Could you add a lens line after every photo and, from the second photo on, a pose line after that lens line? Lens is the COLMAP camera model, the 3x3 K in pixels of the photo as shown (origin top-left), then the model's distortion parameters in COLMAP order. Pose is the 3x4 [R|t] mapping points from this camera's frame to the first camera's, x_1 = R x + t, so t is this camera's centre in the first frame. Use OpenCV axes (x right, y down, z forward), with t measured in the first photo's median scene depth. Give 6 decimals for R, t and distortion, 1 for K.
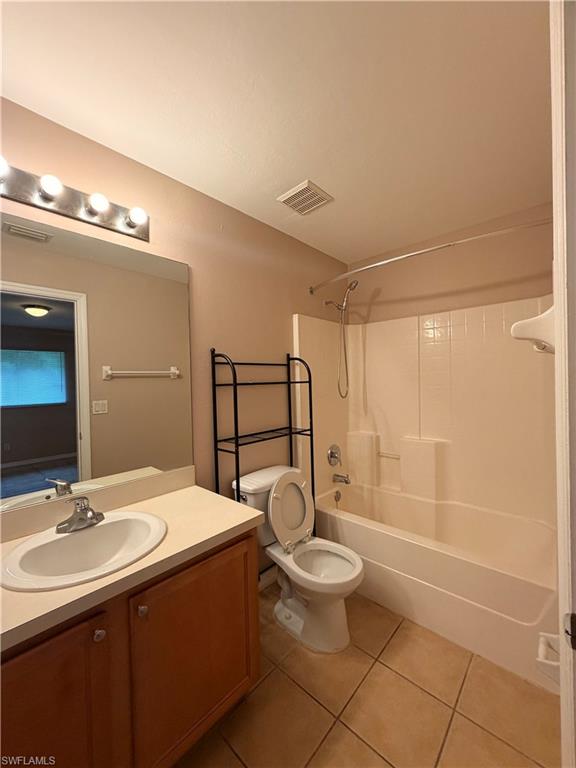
lens RADIAL K [[306.3, 0, 293.0], [0, 306.3, 381.5], [0, 0, 1]] dist [-0.002537, 0.000480]
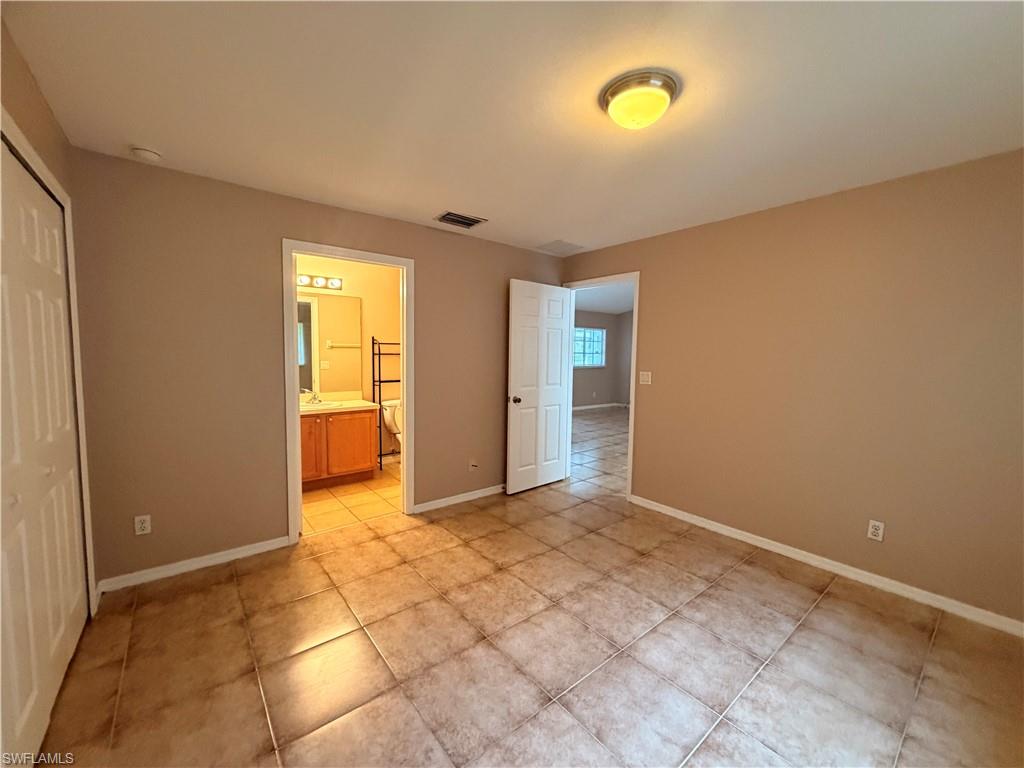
lens RADIAL K [[408.3, 0, 508.5], [0, 408.3, 383.1], [0, 0, 1]] dist [-0.002537, 0.000480]
pose [[0.985606, 0.053159, -0.160485, 1.096167], [-0.042641, 0.996754, 0.068286, -0.019276], [0.163594, -0.060460, 0.984673, -1.575596]]
